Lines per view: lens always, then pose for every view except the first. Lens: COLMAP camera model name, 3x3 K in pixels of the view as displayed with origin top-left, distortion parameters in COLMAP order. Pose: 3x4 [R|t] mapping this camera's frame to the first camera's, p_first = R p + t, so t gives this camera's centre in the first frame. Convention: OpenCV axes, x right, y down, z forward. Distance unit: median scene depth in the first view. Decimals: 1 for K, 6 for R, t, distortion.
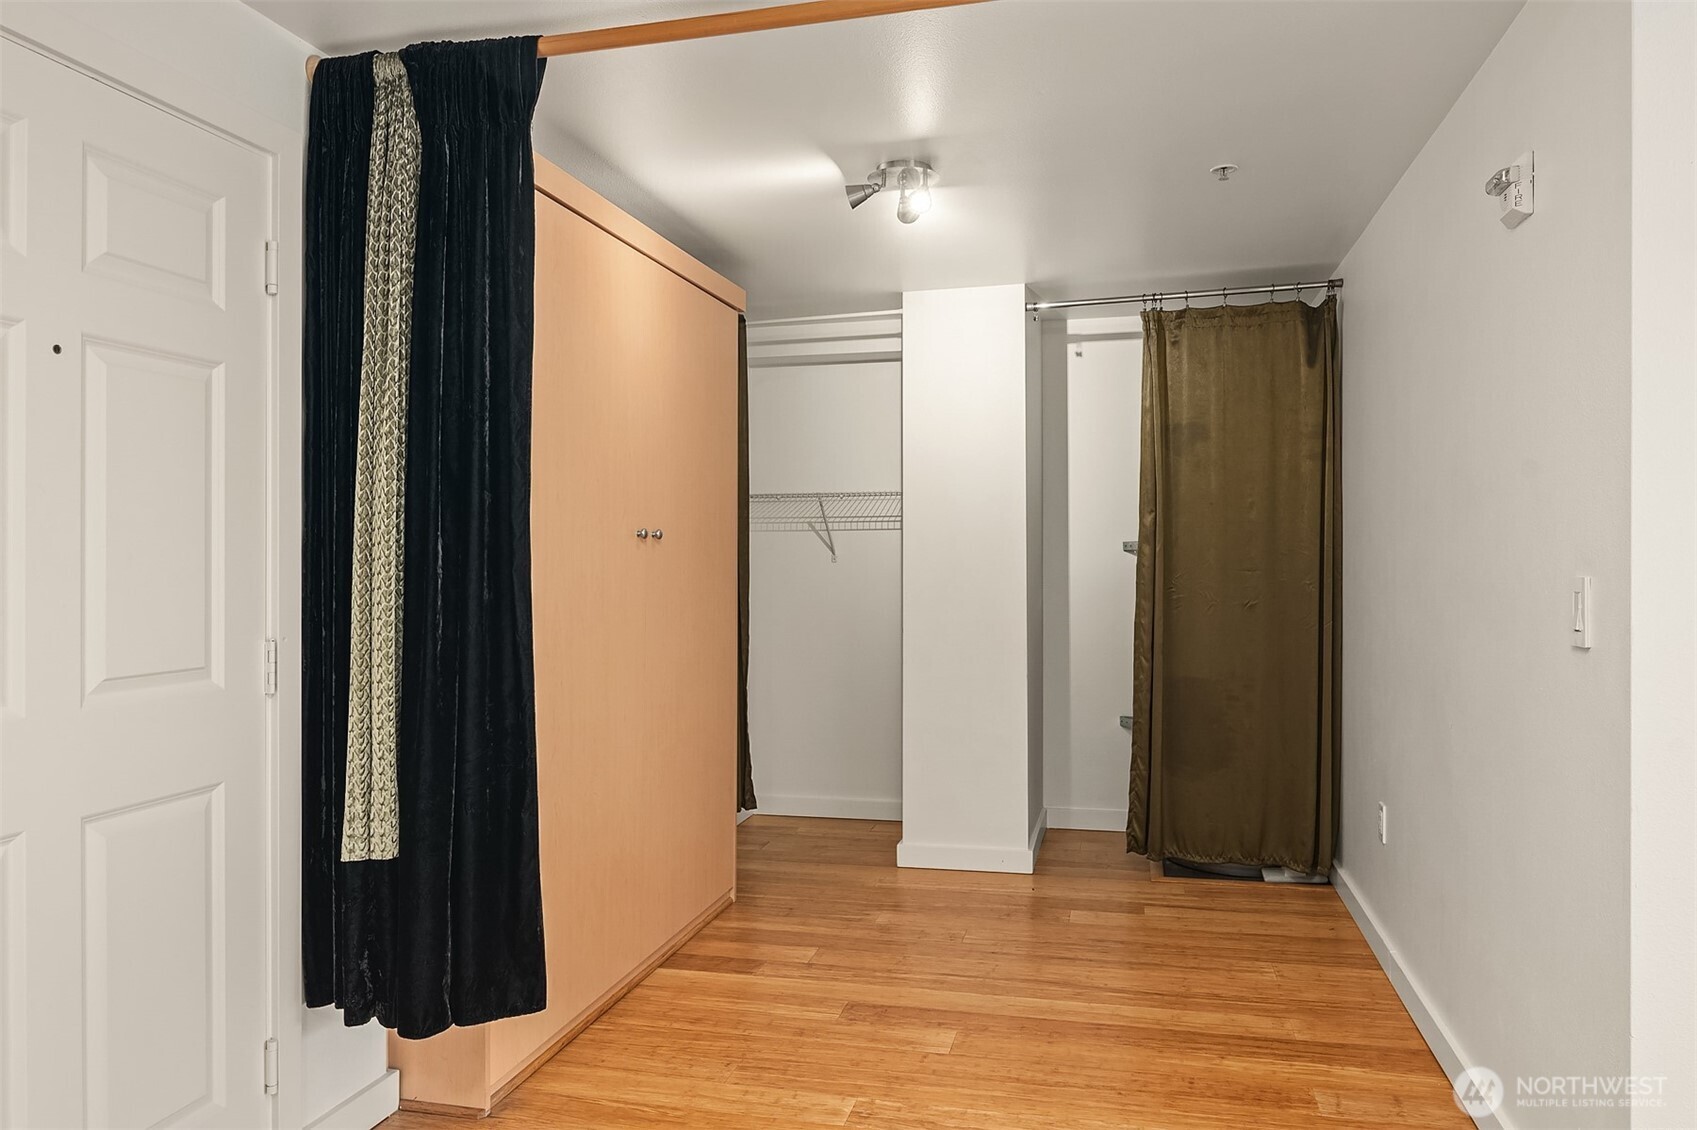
lens RADIAL K [[1140.4, 0, 855.0], [0, 1140.4, 551.3], [0, 0, 1]] dist [-0.008290, -0.004117]
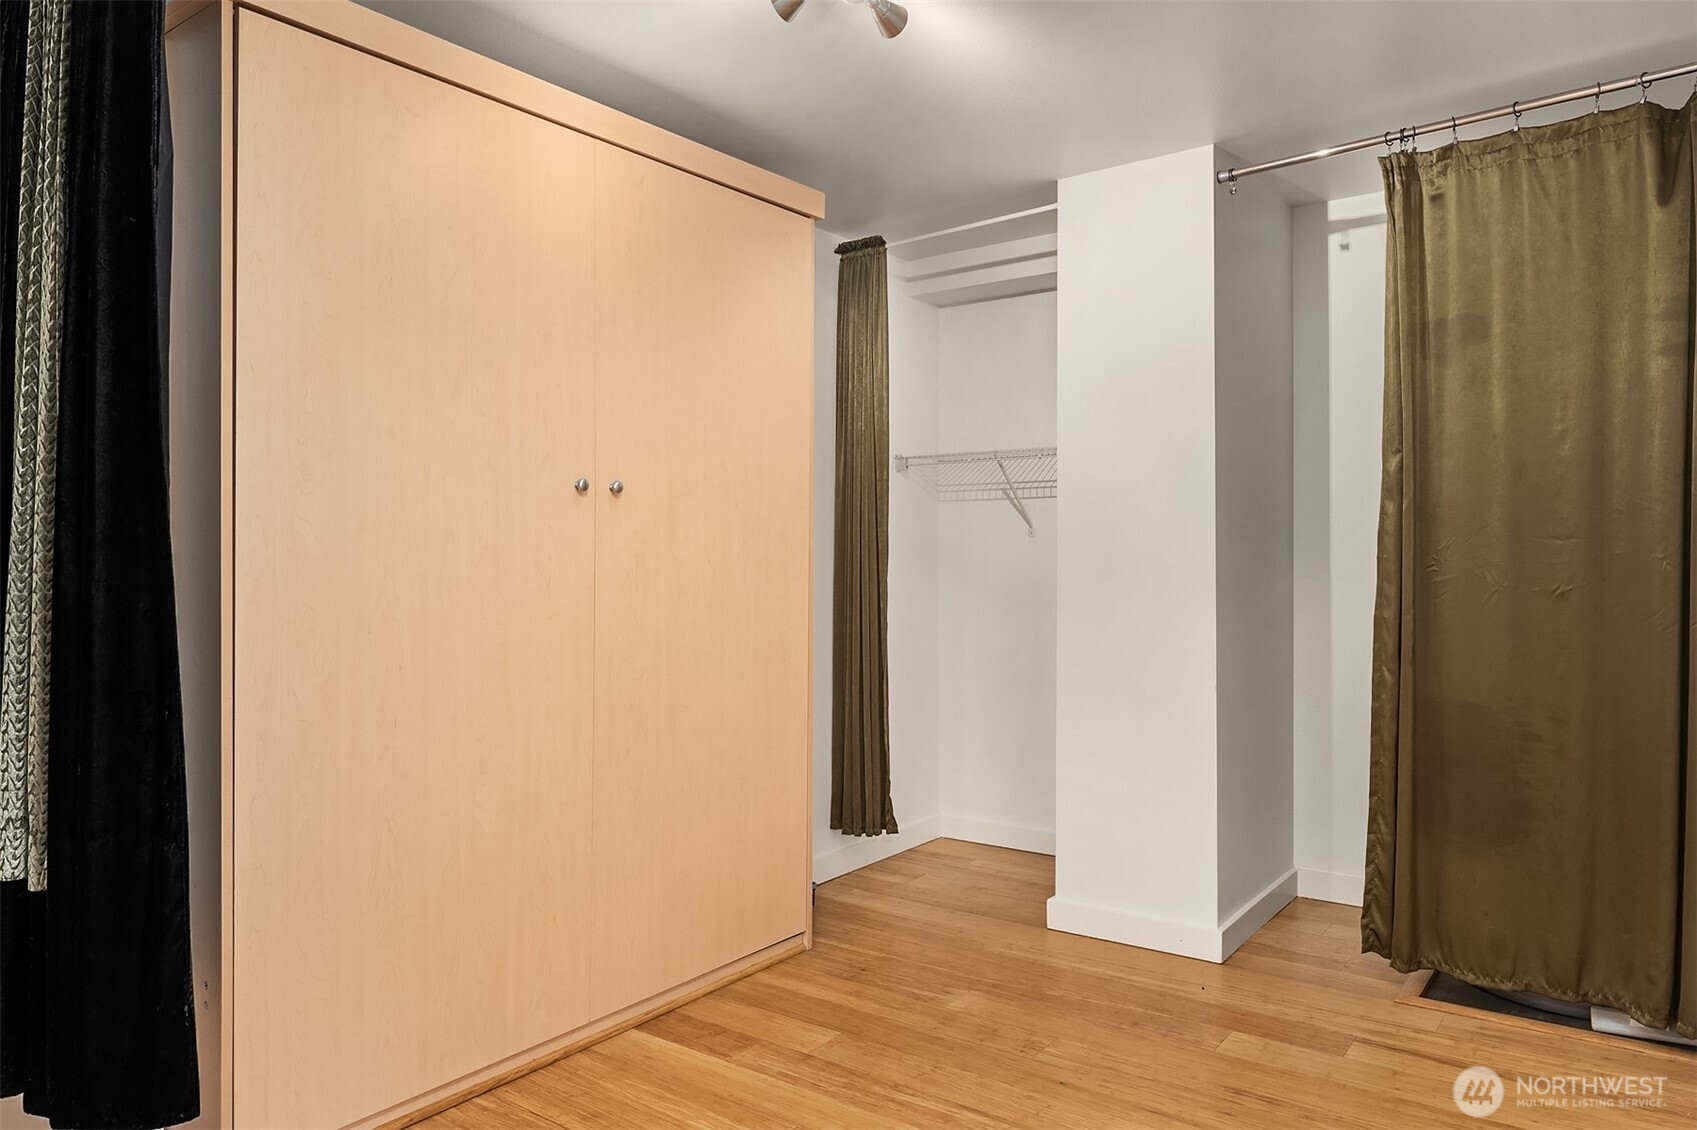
lens RADIAL K [[1133.8, 0, 850.3], [0, 1133.8, 547.0], [0, 0, 1]] dist [-0.001480, -0.006229]
pose [[0.923233, -0.000142, -0.384240, 0.220351], [-0.000410, 0.999999, -0.001355, 0.022545], [0.384240, 0.001408, 0.923232, 0.258832]]
